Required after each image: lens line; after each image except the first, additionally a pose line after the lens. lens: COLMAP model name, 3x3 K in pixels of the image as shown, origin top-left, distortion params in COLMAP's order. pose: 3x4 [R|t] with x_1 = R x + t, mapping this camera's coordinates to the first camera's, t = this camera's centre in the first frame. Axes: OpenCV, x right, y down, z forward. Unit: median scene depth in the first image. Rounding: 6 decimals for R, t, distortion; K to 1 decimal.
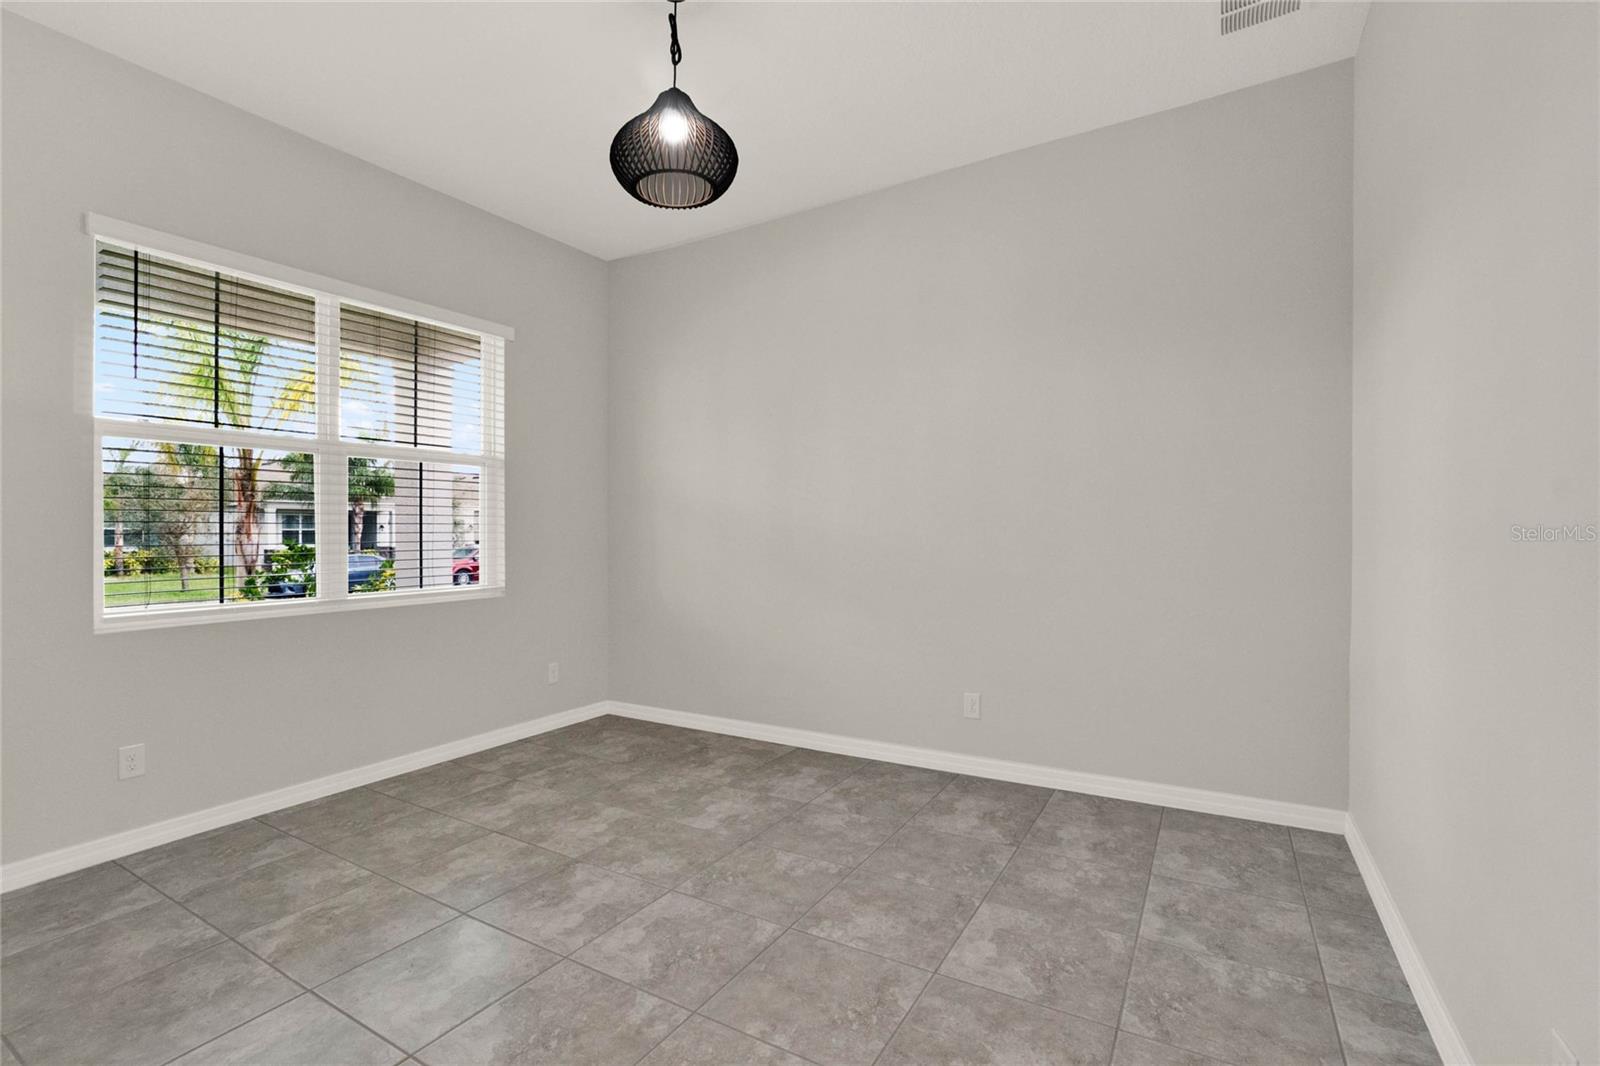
lens RADIAL K [[739.8, 0, 793.4], [0, 739.8, 532.5], [0, 0, 1]] dist [-0.073531, 0.030999]
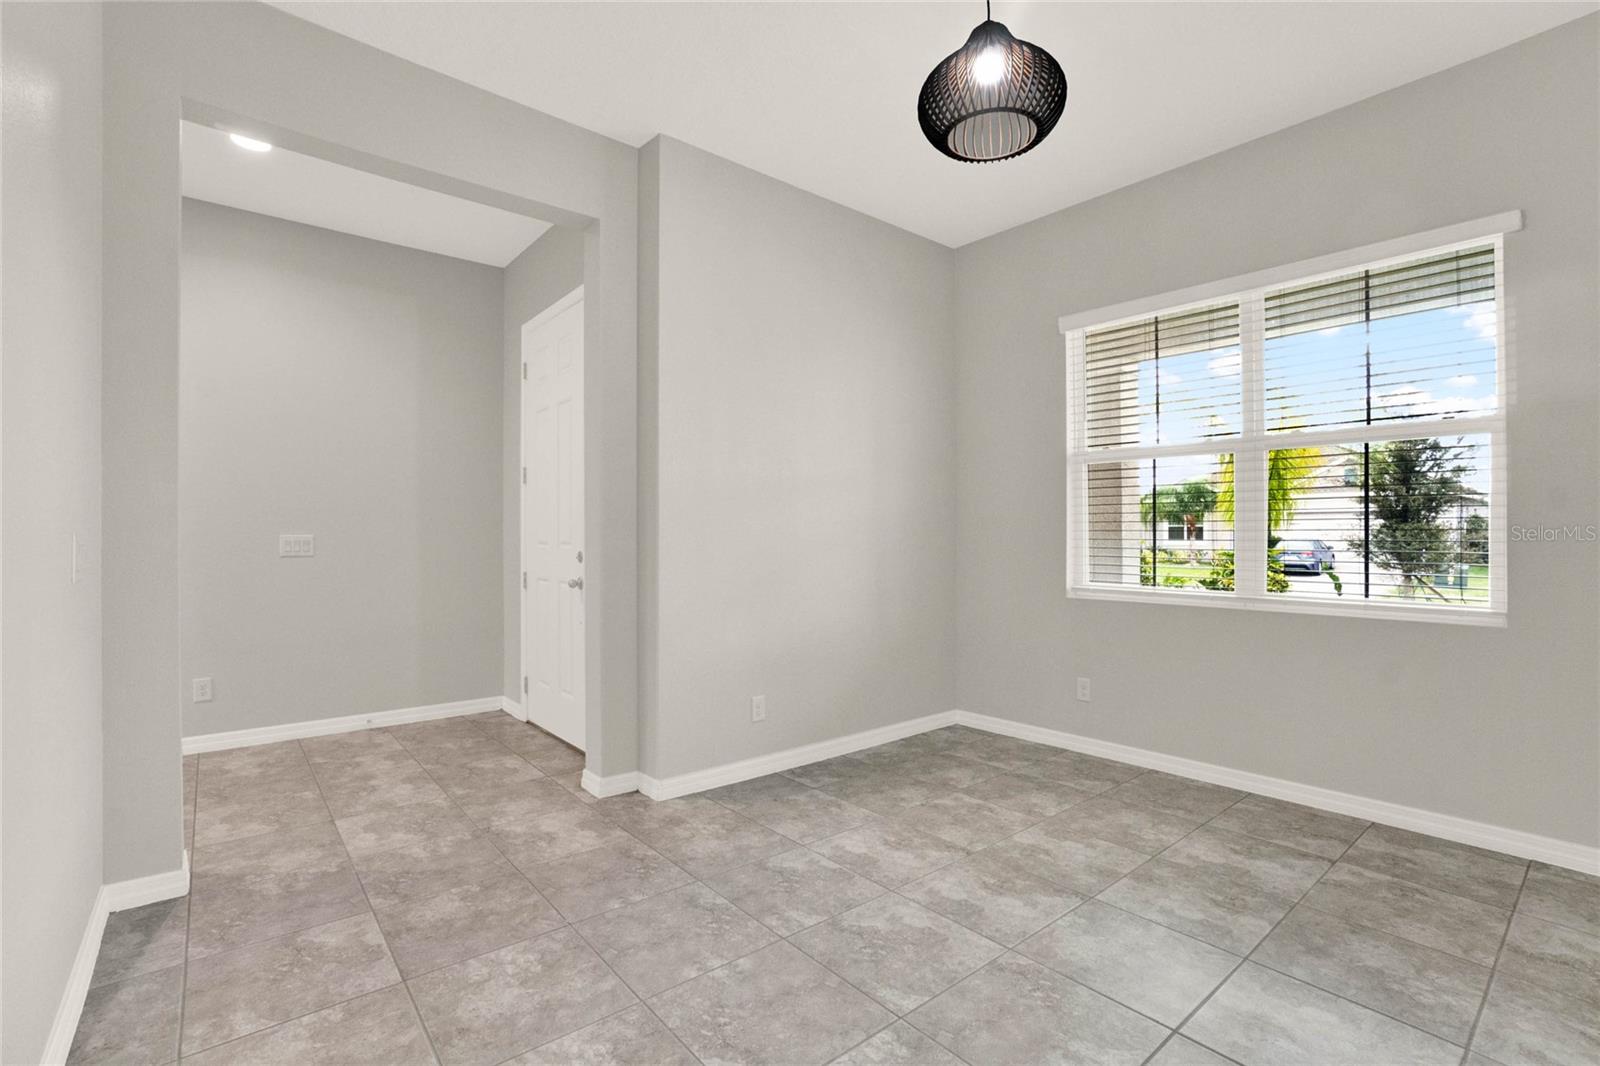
lens RADIAL K [[739.8, 0, 793.4], [0, 739.8, 532.5], [0, 0, 1]] dist [-0.073531, 0.030999]
pose [[-0.352490, 0.002934, -0.935811, 0.678938], [-0.000720, 0.999994, 0.003407, 0.001560], [0.935815, 0.001875, -0.352486, 1.013124]]
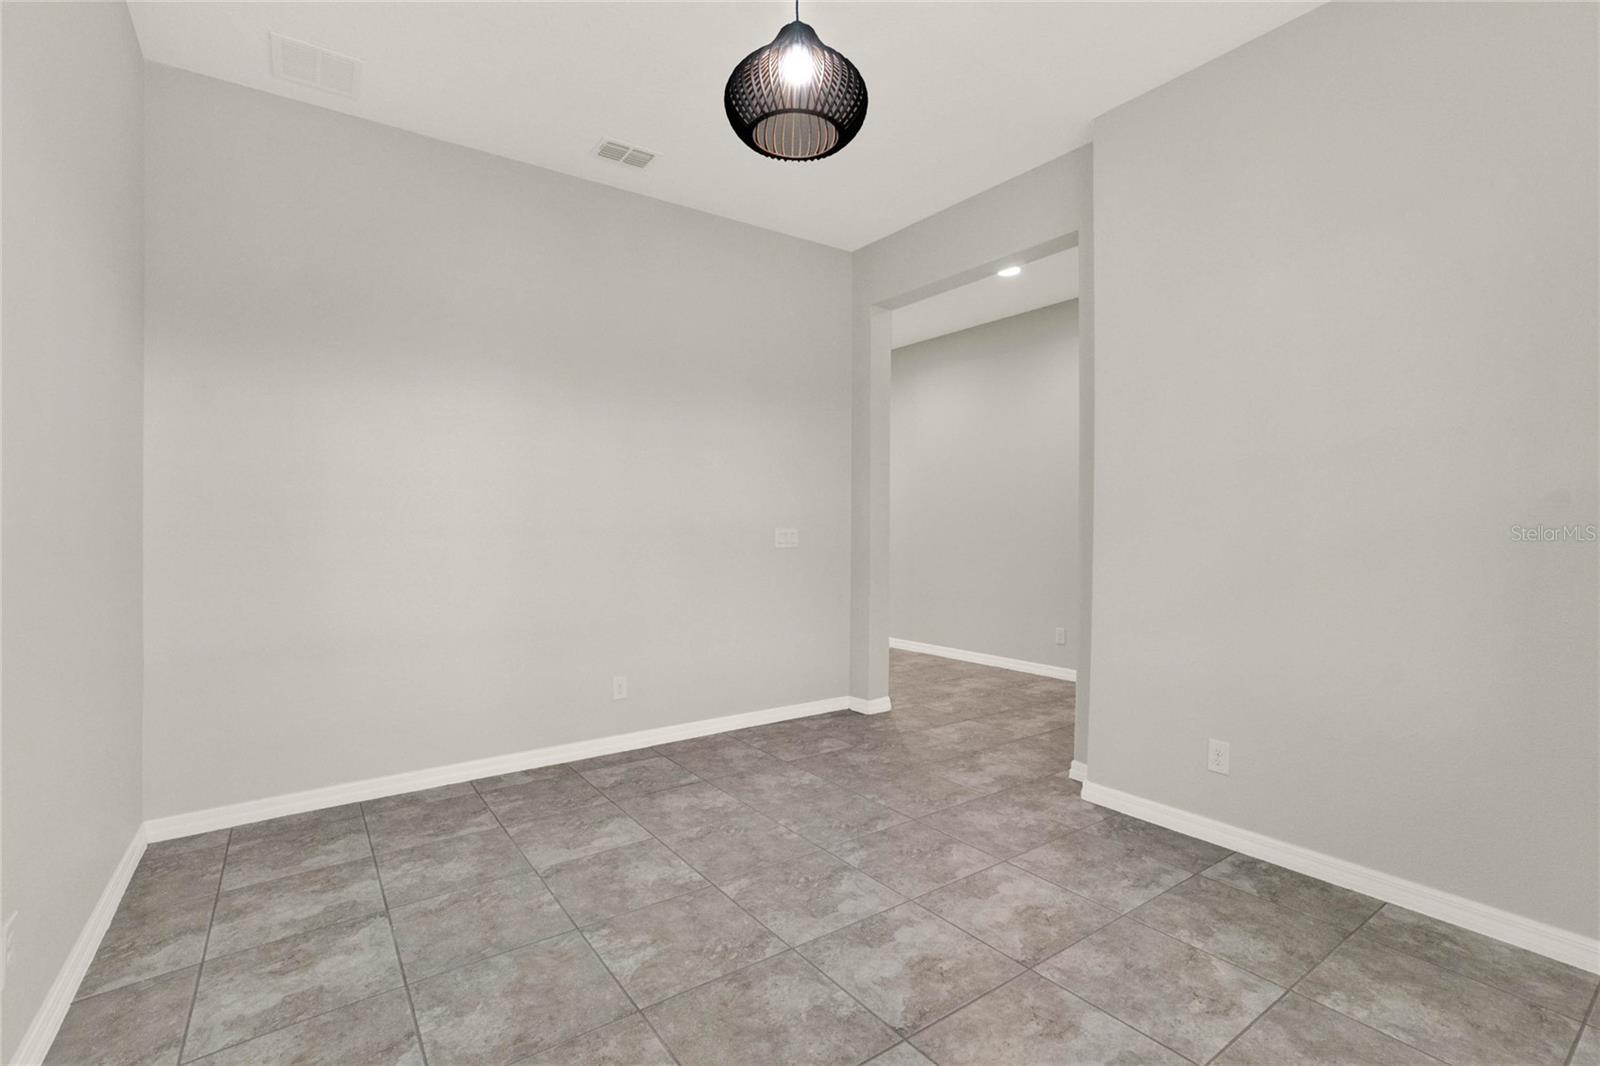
lens RADIAL K [[718.3, 0, 800.0], [0, 718.3, 533.0], [0, 0, 1]] dist [-0.002625, -0.000087]
pose [[-0.913661, 0.002711, 0.406467, -0.495832], [0.006412, 0.999949, 0.007744, 0.000284], [-0.406425, 0.009682, -0.913633, 1.681793]]
